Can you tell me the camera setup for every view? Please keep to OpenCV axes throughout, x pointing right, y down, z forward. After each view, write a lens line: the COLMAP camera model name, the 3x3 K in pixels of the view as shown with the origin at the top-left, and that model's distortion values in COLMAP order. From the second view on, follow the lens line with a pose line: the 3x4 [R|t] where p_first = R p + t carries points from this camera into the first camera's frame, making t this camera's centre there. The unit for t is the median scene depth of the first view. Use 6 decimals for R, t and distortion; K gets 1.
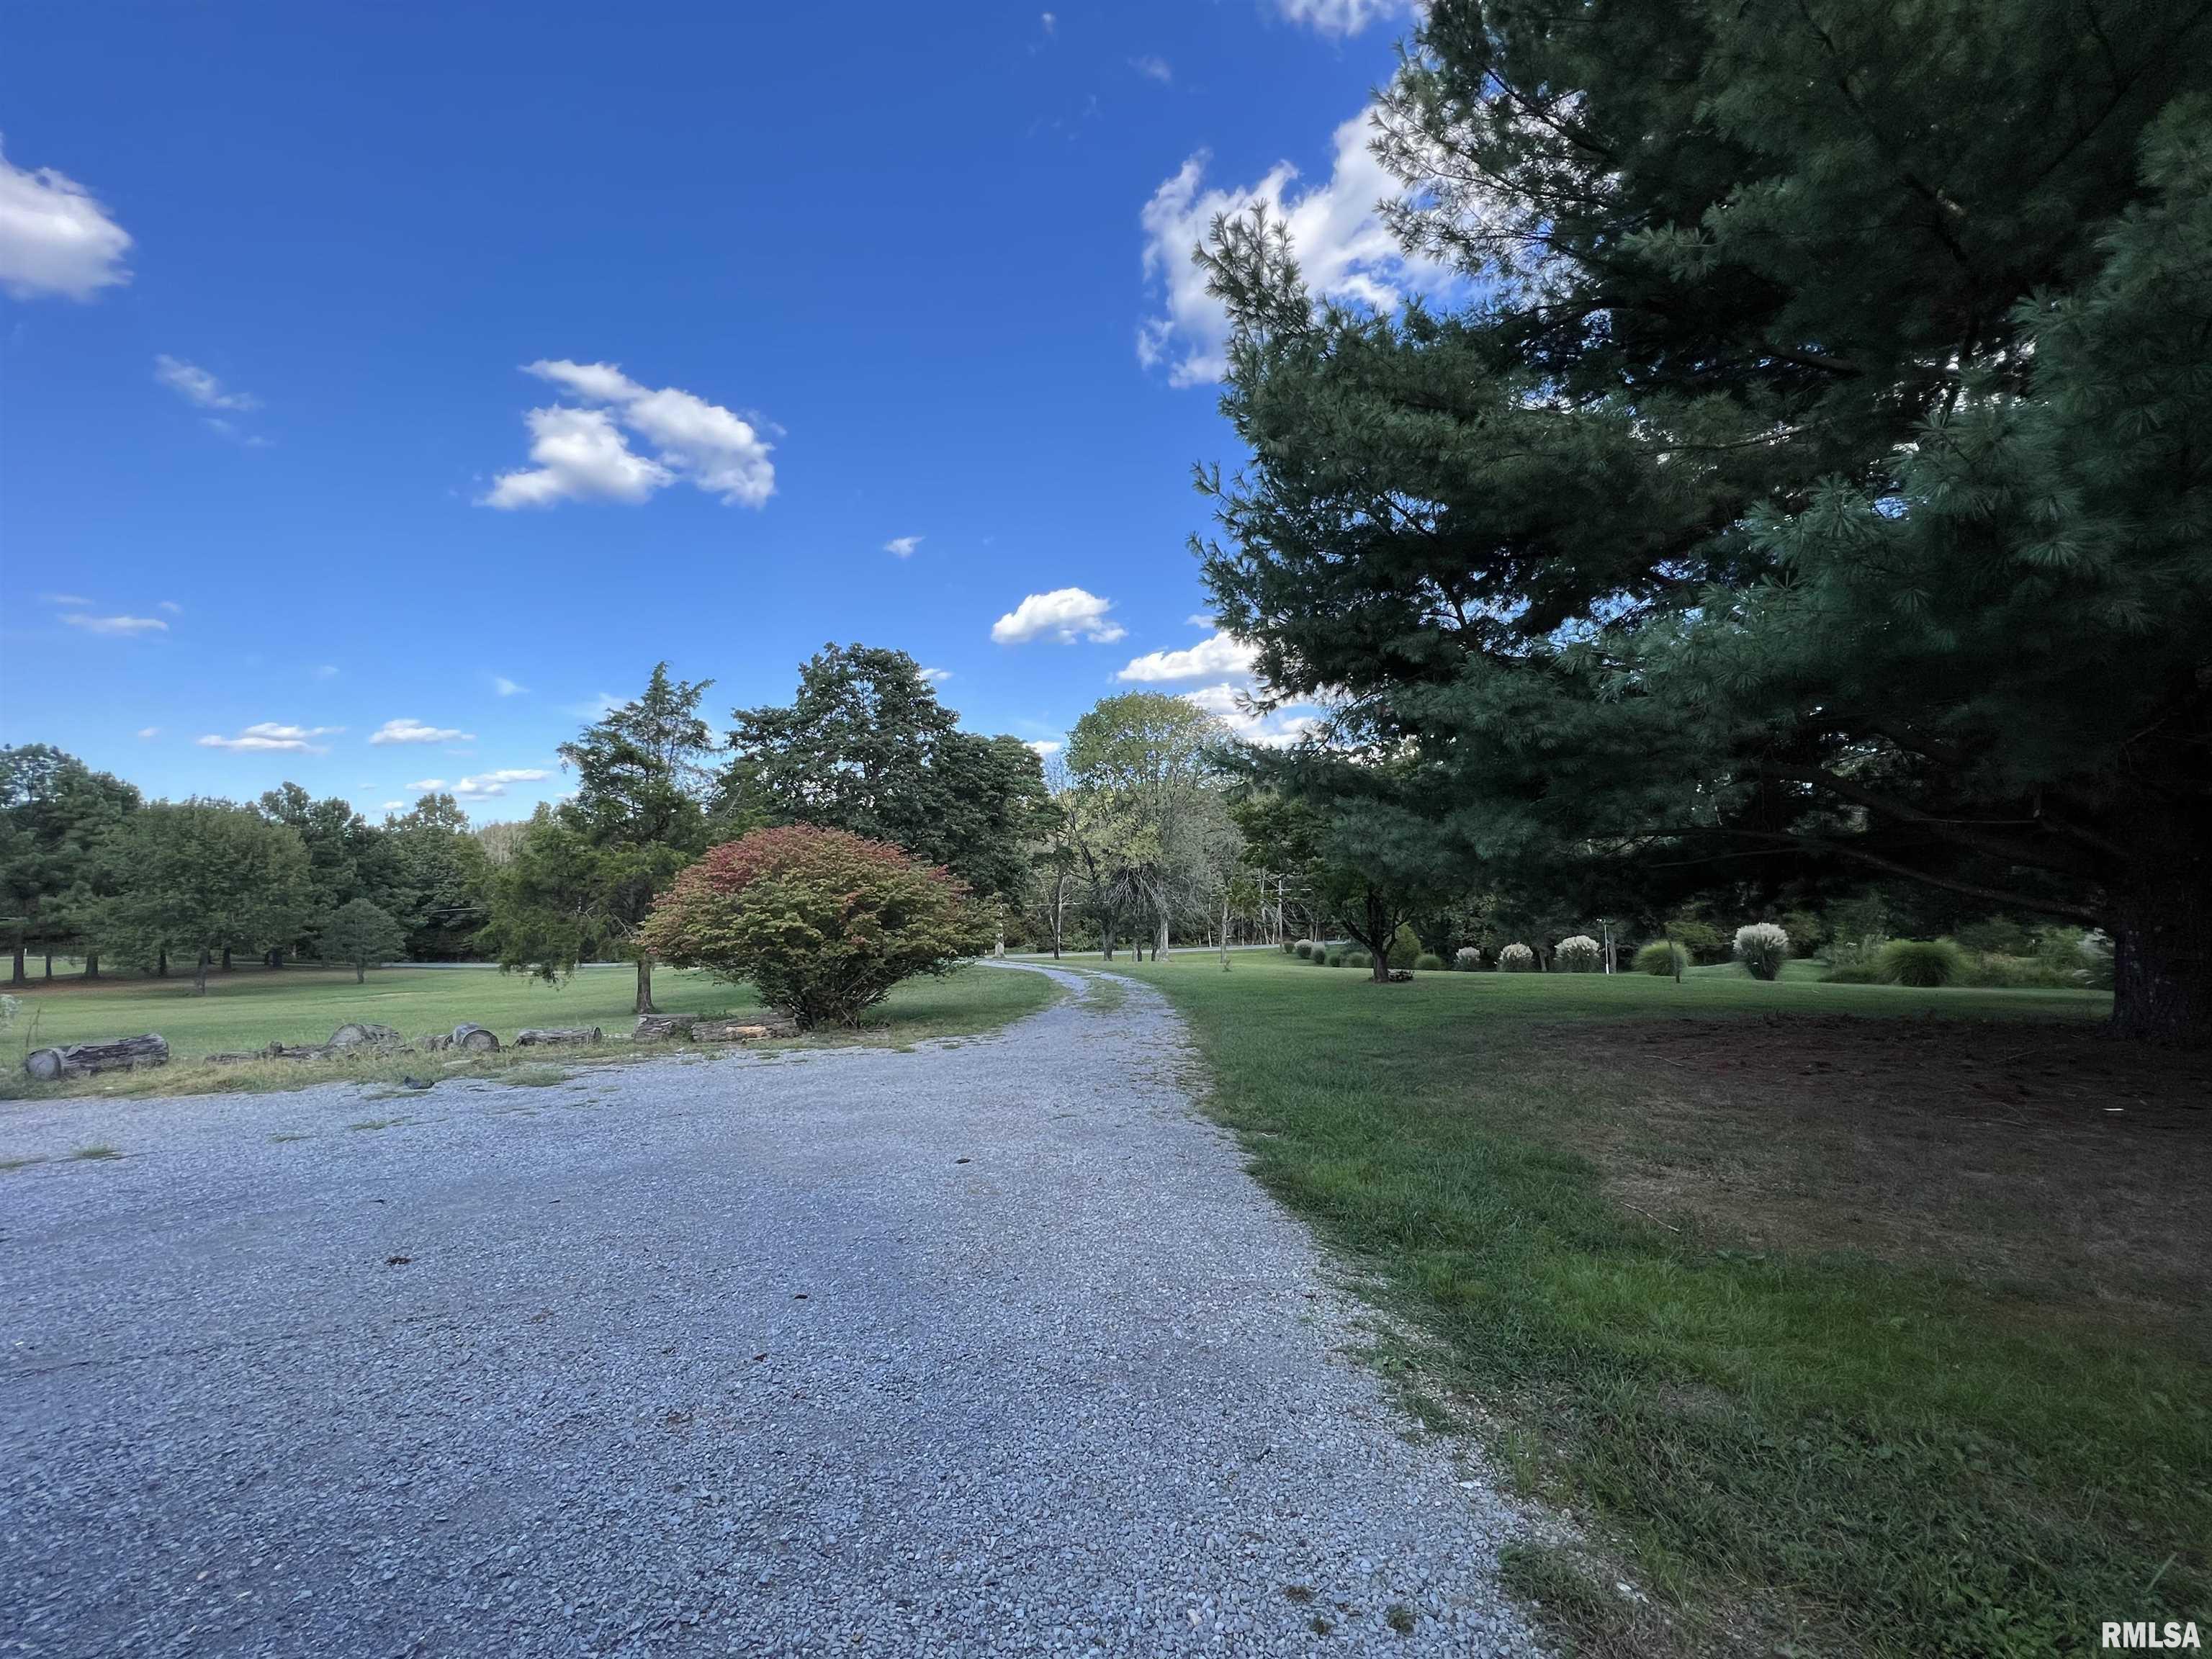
lens RADIAL K [[880.3, 0, 1110.5], [0, 880.3, 825.4], [0, 0, 1]] dist [-0.007022, 0.000062]
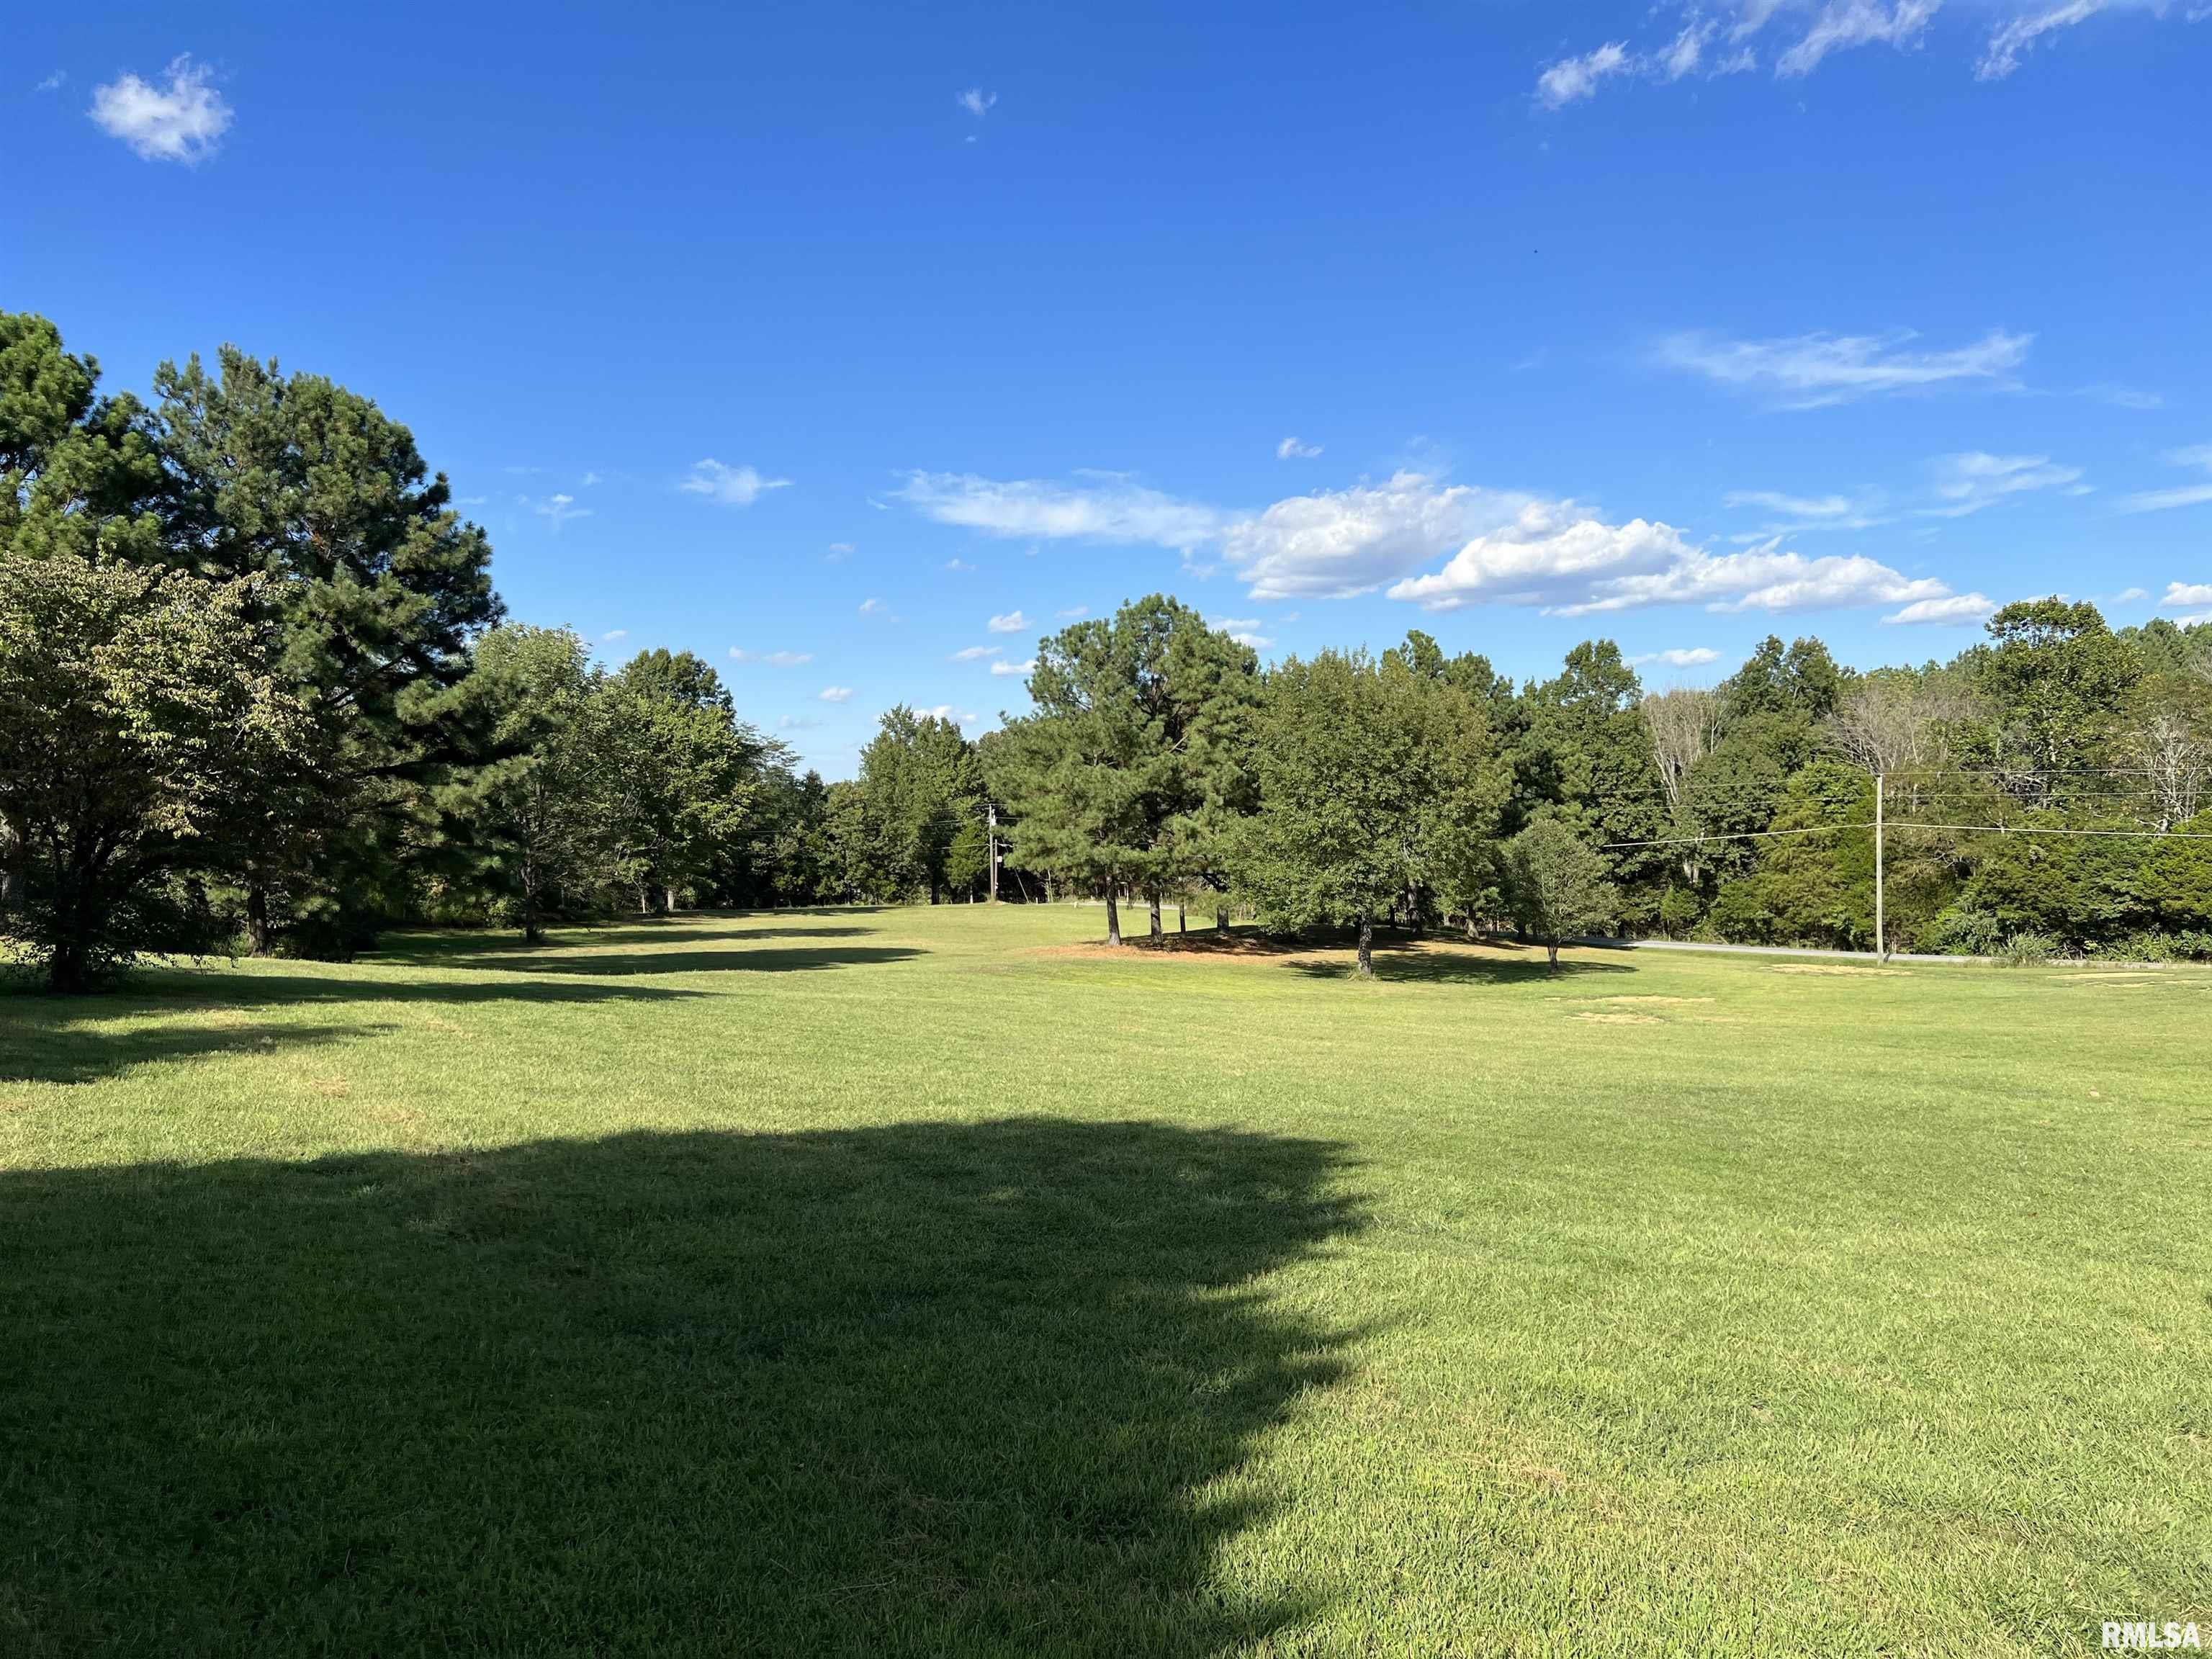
lens RADIAL K [[1664.6, 0, 1105.1], [0, 1664.6, 831.2], [0, 0, 1]] dist [0.073150, -0.081249]
pose [[0.622537, -0.000463, -0.782590, -0.235933], [0.065197, 0.996554, 0.051274, 0.022002], [0.779870, -0.082942, 0.620422, 0.144721]]
